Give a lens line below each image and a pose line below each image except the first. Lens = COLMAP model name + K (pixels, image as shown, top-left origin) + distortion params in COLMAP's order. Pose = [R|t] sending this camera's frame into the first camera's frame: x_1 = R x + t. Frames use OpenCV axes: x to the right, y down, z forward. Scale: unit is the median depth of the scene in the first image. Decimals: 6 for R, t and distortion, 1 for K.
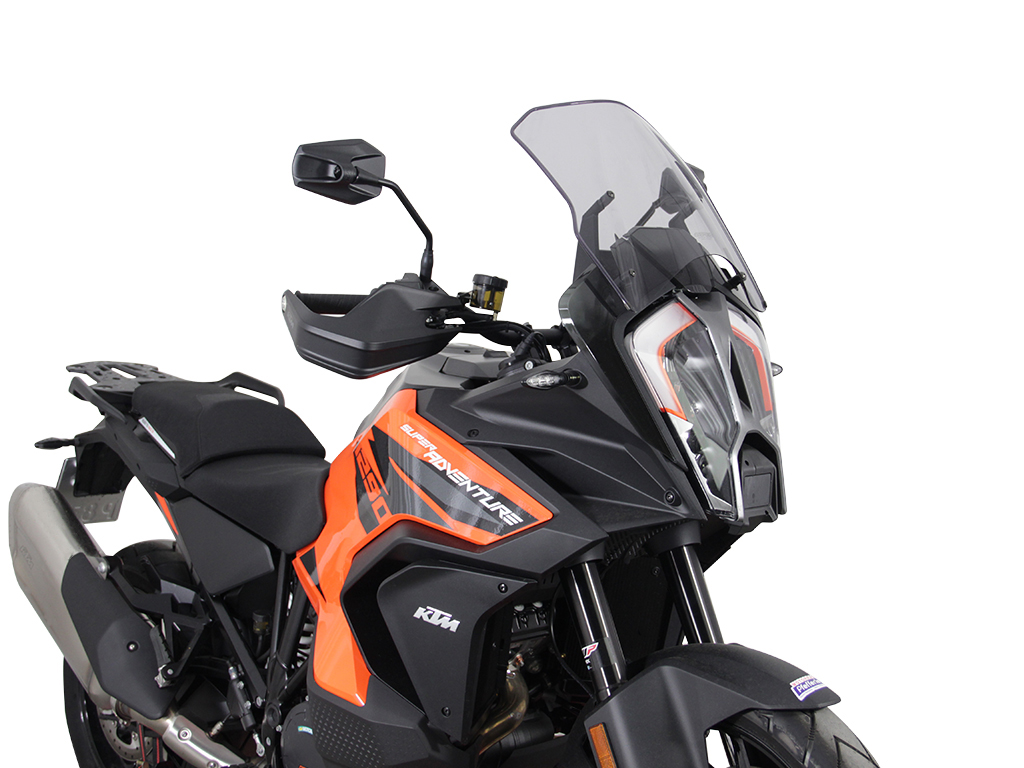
lens RADIAL K [[884.6, 0, 512.0], [0, 884.6, 384.0], [0, 0, 1]] dist [-0.003962, 0.006001]
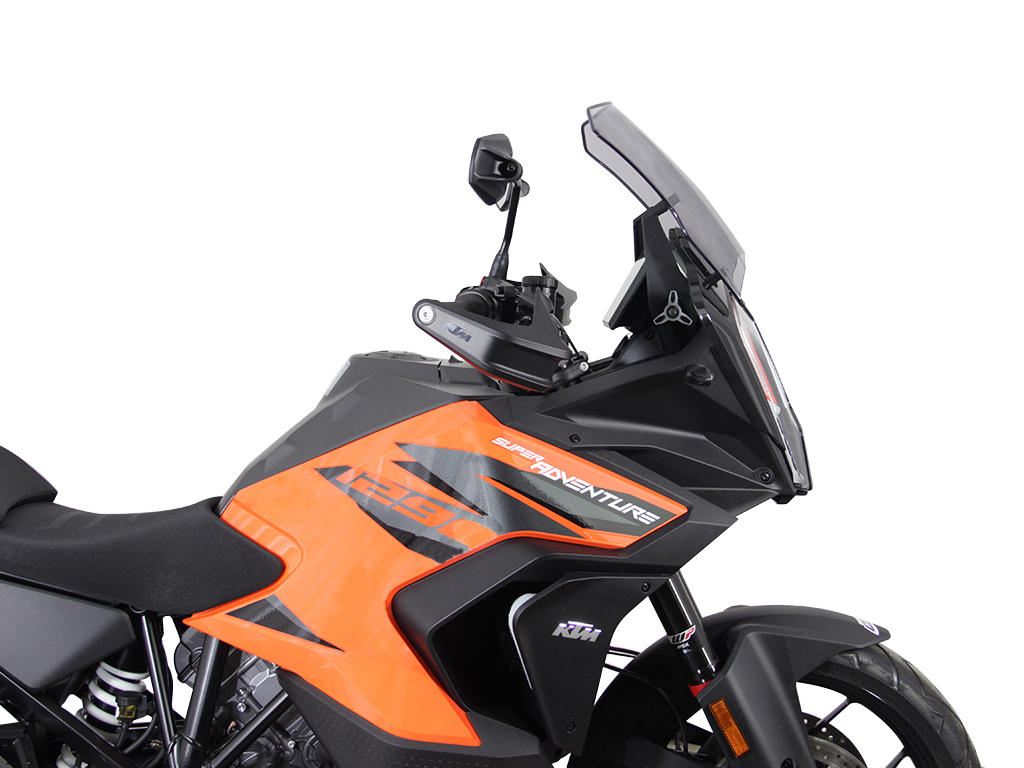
lens RADIAL K [[884.6, 0, 512.0], [0, 884.6, 384.0], [0, 0, 1]] dist [-0.003962, 0.006001]
pose [[0.894243, -0.078504, 0.440644, -0.551846], [0.079211, 0.996716, 0.016823, -0.027842], [-0.440517, 0.019860, 0.897524, 0.154180]]
